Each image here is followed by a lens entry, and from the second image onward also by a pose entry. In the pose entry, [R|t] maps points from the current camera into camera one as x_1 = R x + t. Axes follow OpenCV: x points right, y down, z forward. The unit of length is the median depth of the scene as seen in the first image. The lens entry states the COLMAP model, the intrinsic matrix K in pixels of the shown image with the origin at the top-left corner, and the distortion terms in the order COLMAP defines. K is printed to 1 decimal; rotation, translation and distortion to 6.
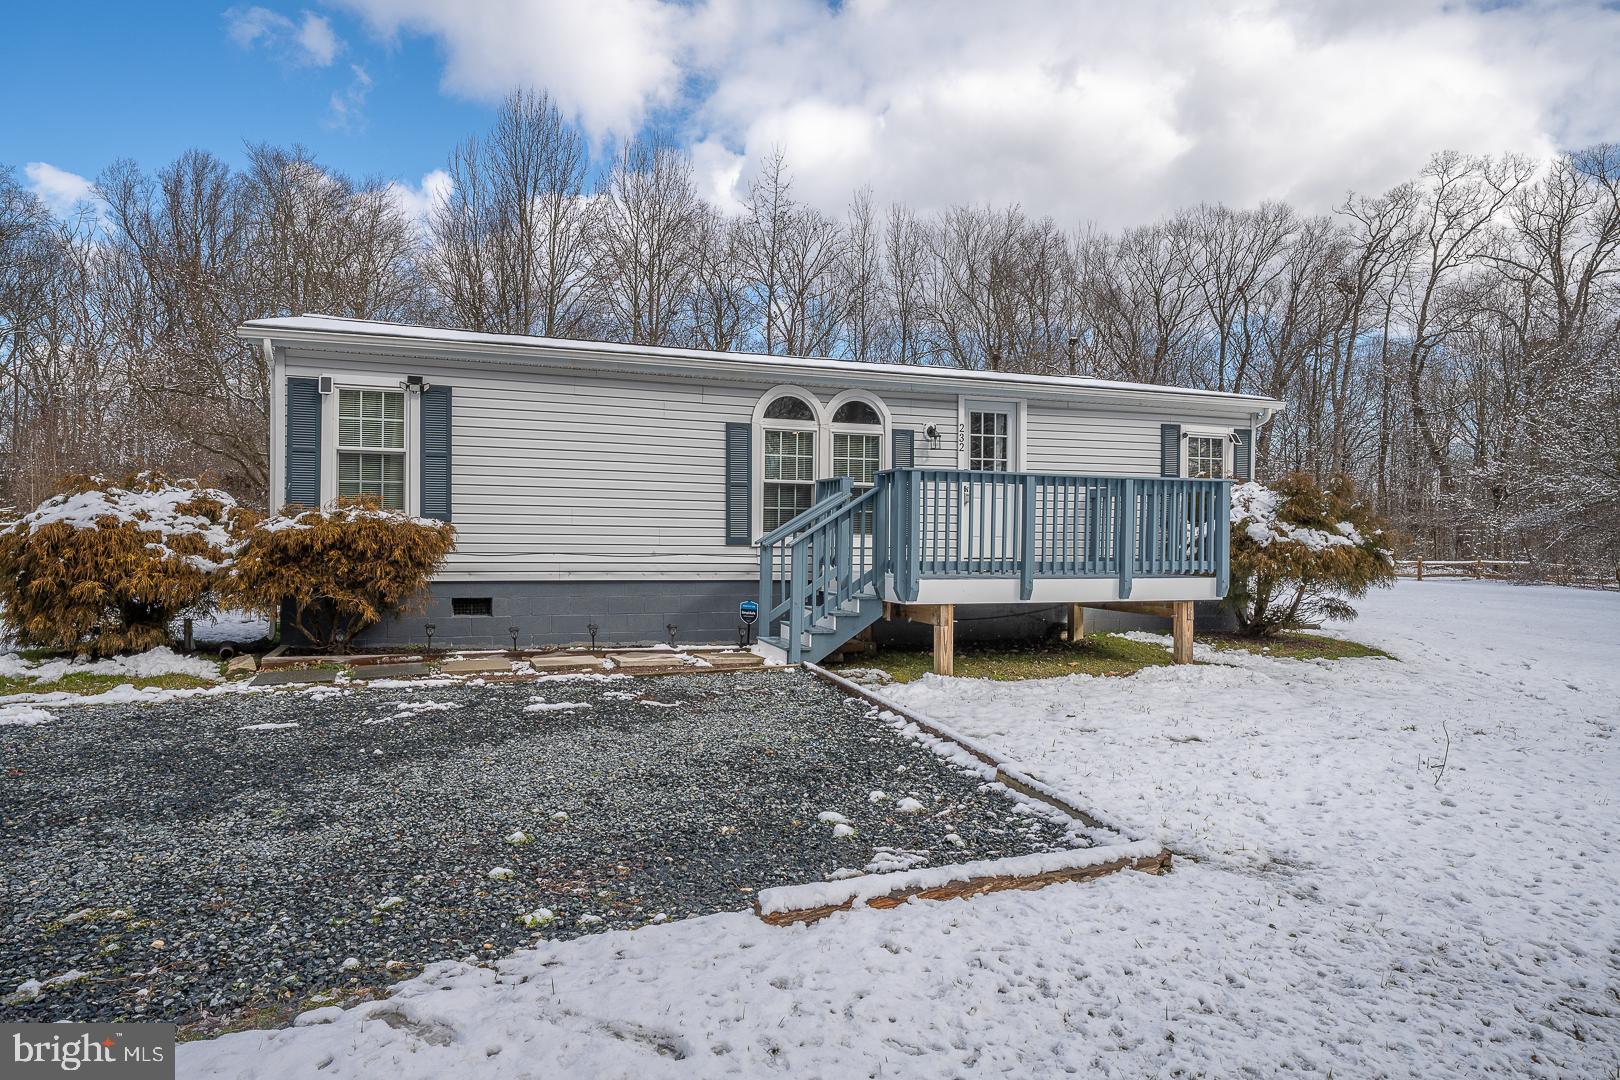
lens RADIAL K [[987.9, 0, 812.7], [0, 987.9, 537.6], [0, 0, 1]] dist [0.023217, 0.000028]
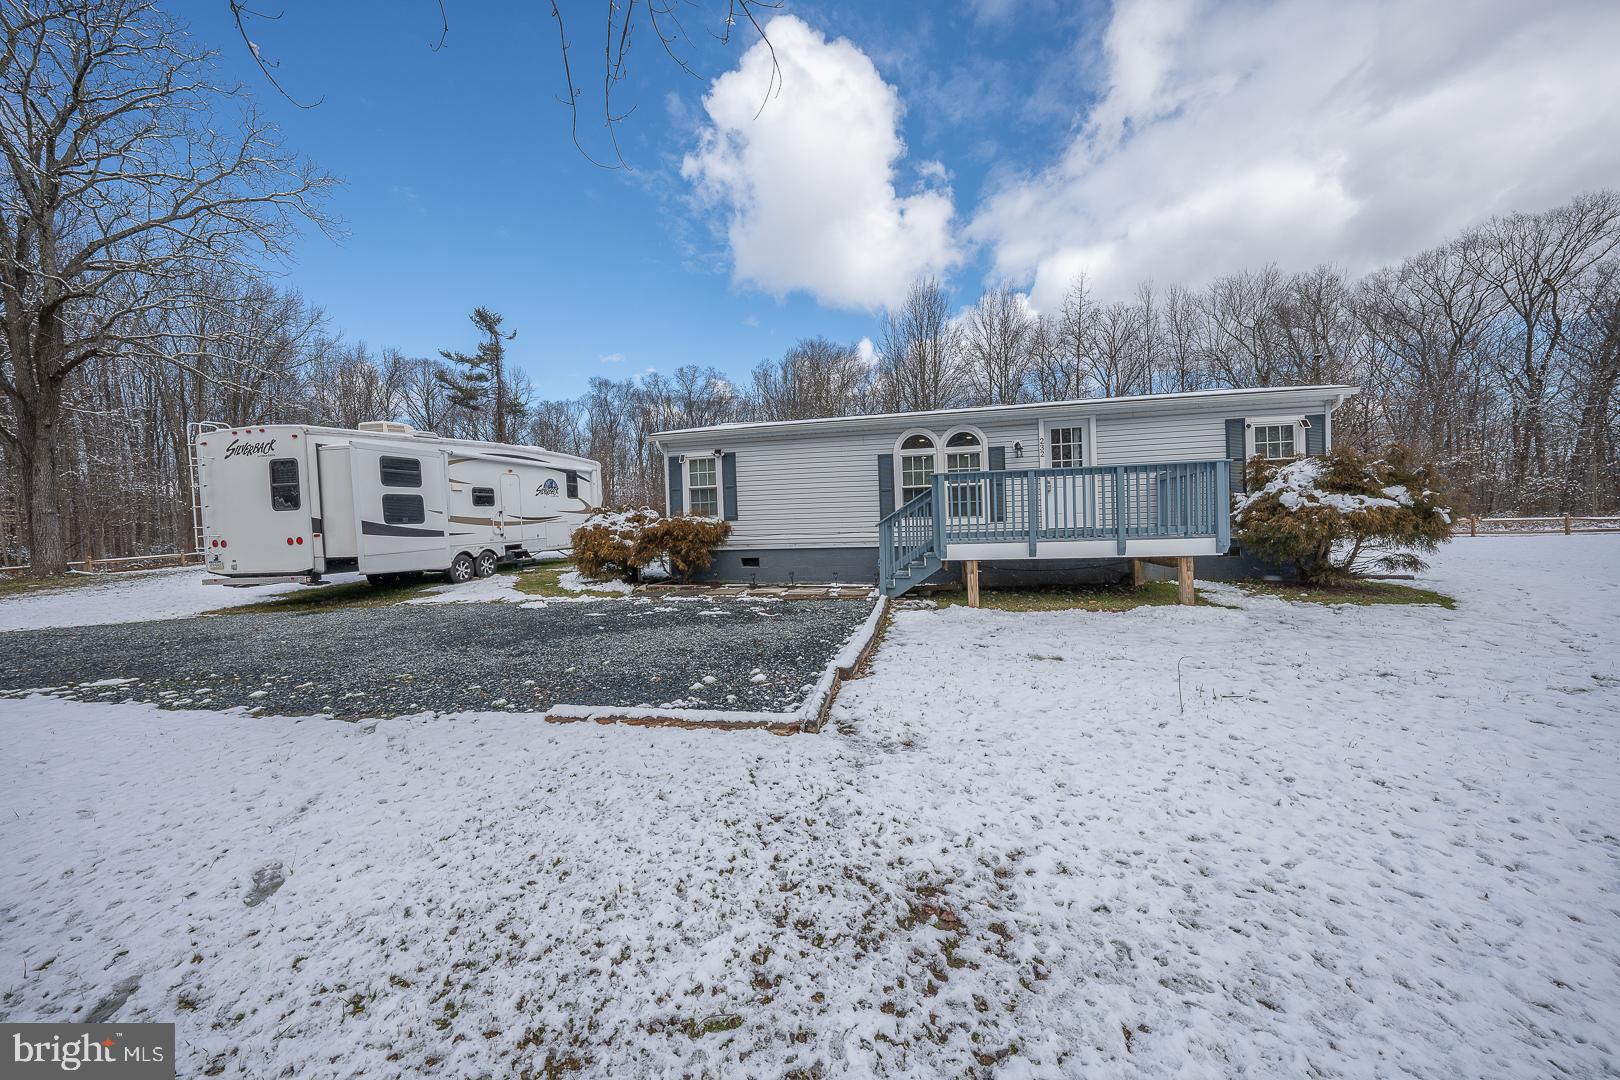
lens RADIAL K [[557.9, 0, 811.6], [0, 557.9, 537.3], [0, 0, 1]] dist [-0.029652, 0.006654]
pose [[0.841045, -0.026440, -0.540318, 0.333292], [0.039690, 0.999129, 0.012889, 0.009536], [0.539507, -0.032285, 0.841362, 0.120824]]
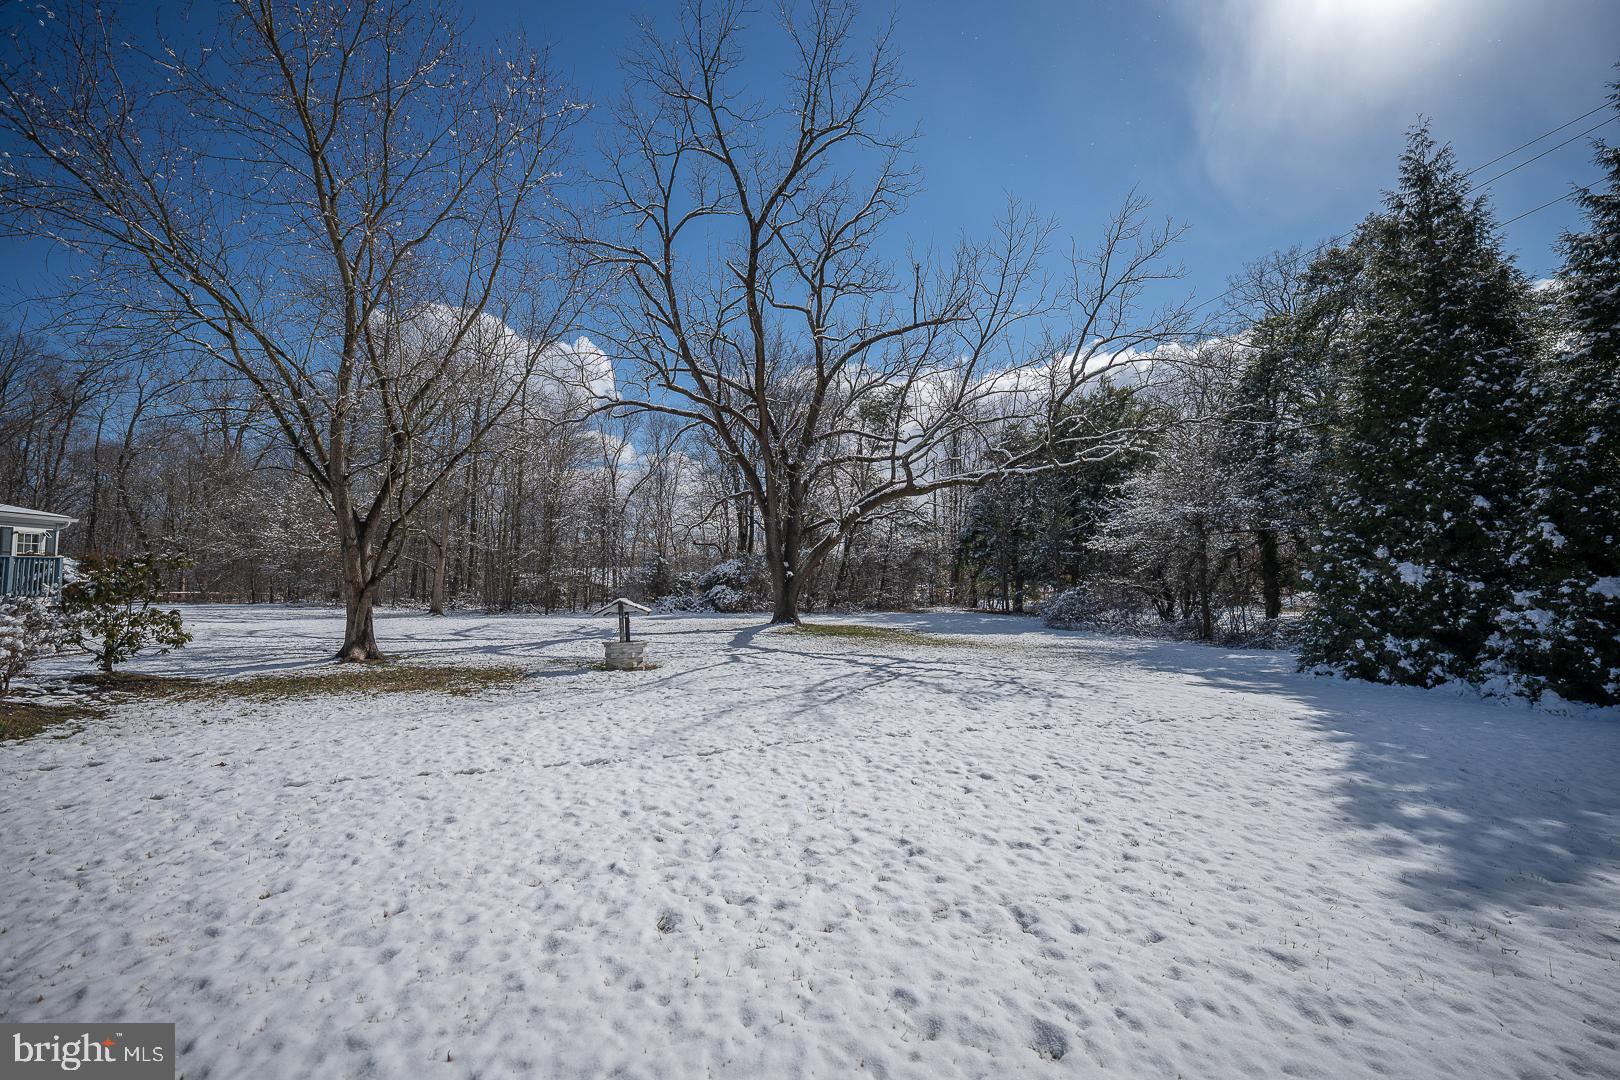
lens RADIAL K [[644.3, 0, 817.3], [0, 644.3, 527.5], [0, 0, 1]] dist [-0.001395, -0.000203]
pose [[0.187197, 0.057908, 0.980614, -0.757746], [0.015740, 0.997956, -0.061937, -0.003517], [-0.982196, 0.027029, 0.185903, -1.086549]]
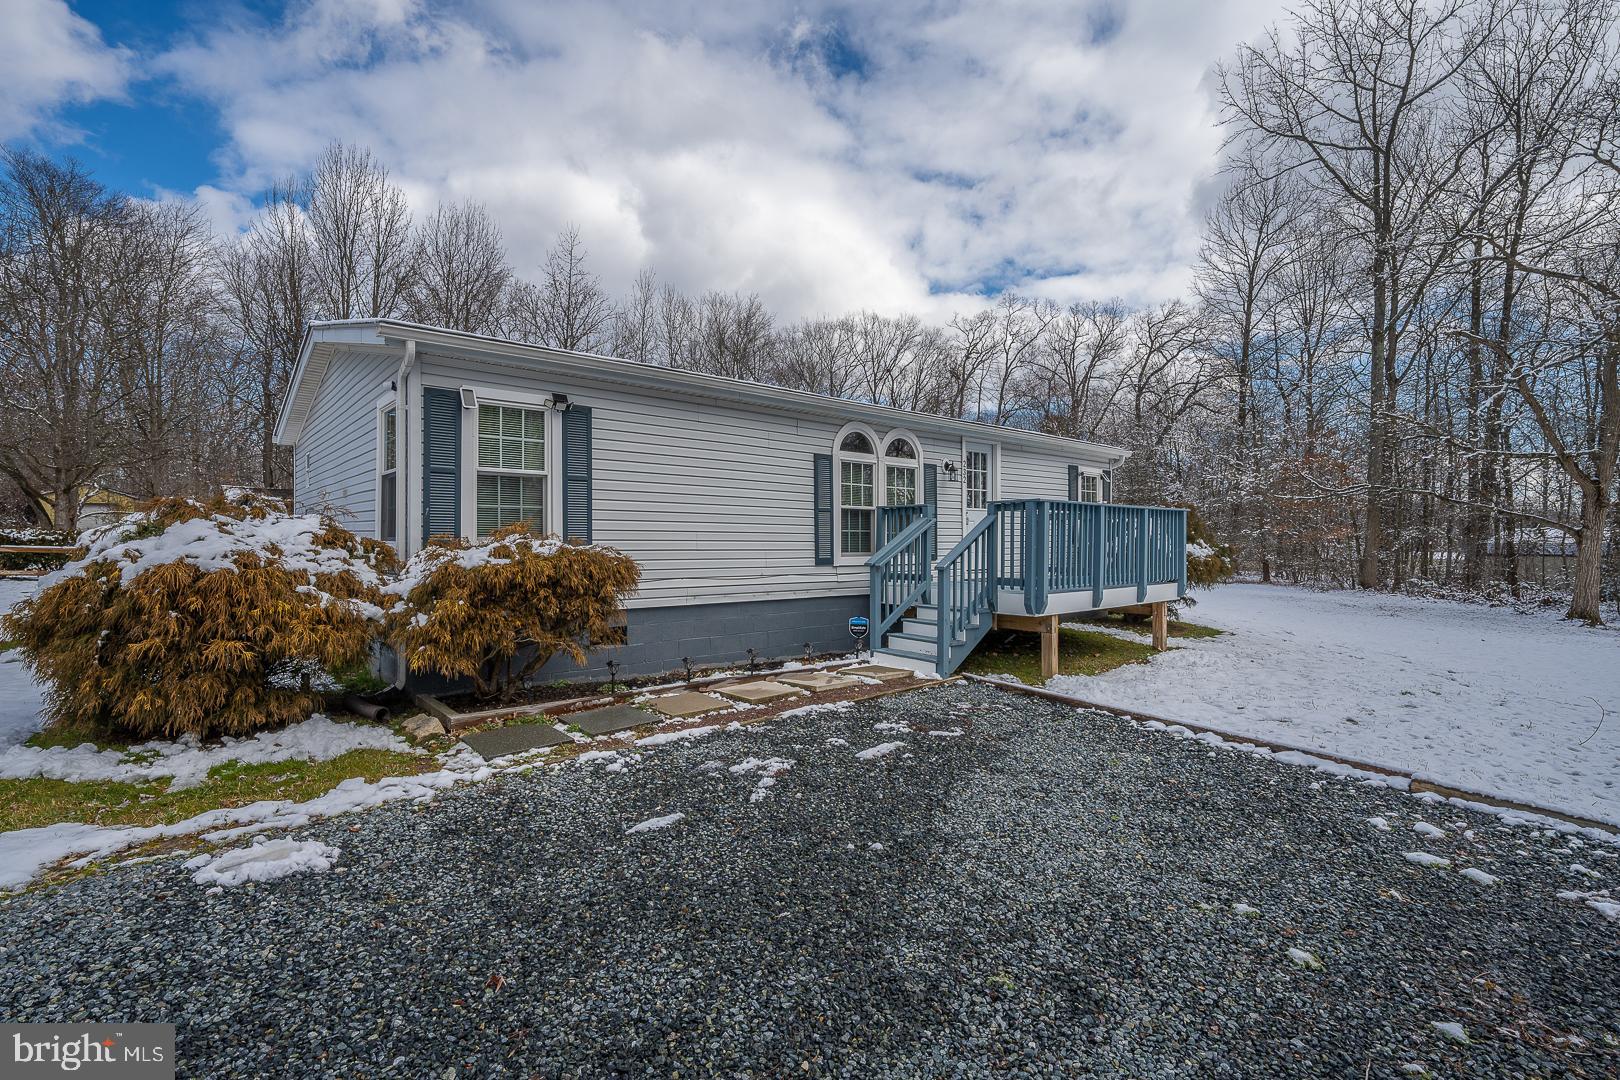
lens RADIAL K [[732.1, 0, 811.4], [0, 732.1, 537.2], [0, 0, 1]] dist [-0.002297, 0.001120]
pose [[0.934644, -0.007428, 0.355508, -0.378758], [0.009215, 0.999952, -0.003335, -0.020974], [-0.355466, 0.006393, 0.934667, 0.243815]]
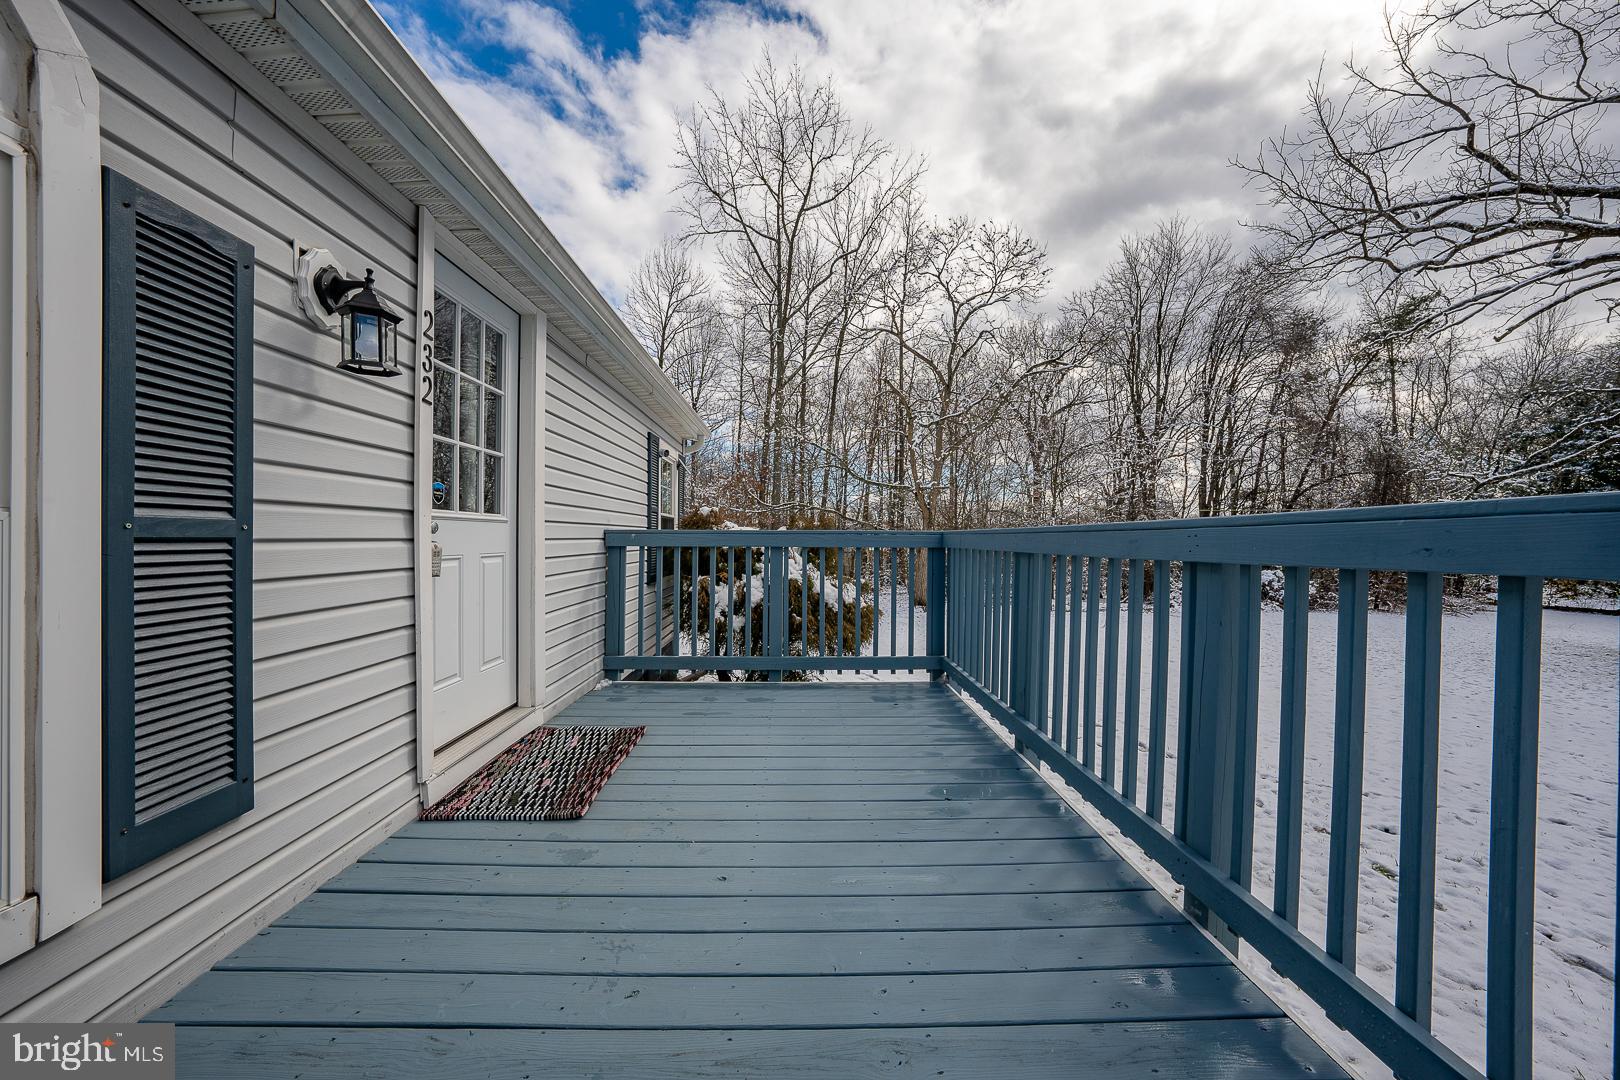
lens RADIAL K [[557.9, 0, 811.6], [0, 557.9, 537.3], [0, 0, 1]] dist [-0.029652, 0.006654]
pose [[0.325253, -0.005907, 0.945609, 0.036175], [-0.000911, 0.999978, 0.006560, -0.053816], [-0.945627, -0.002995, 0.325241, 0.913982]]
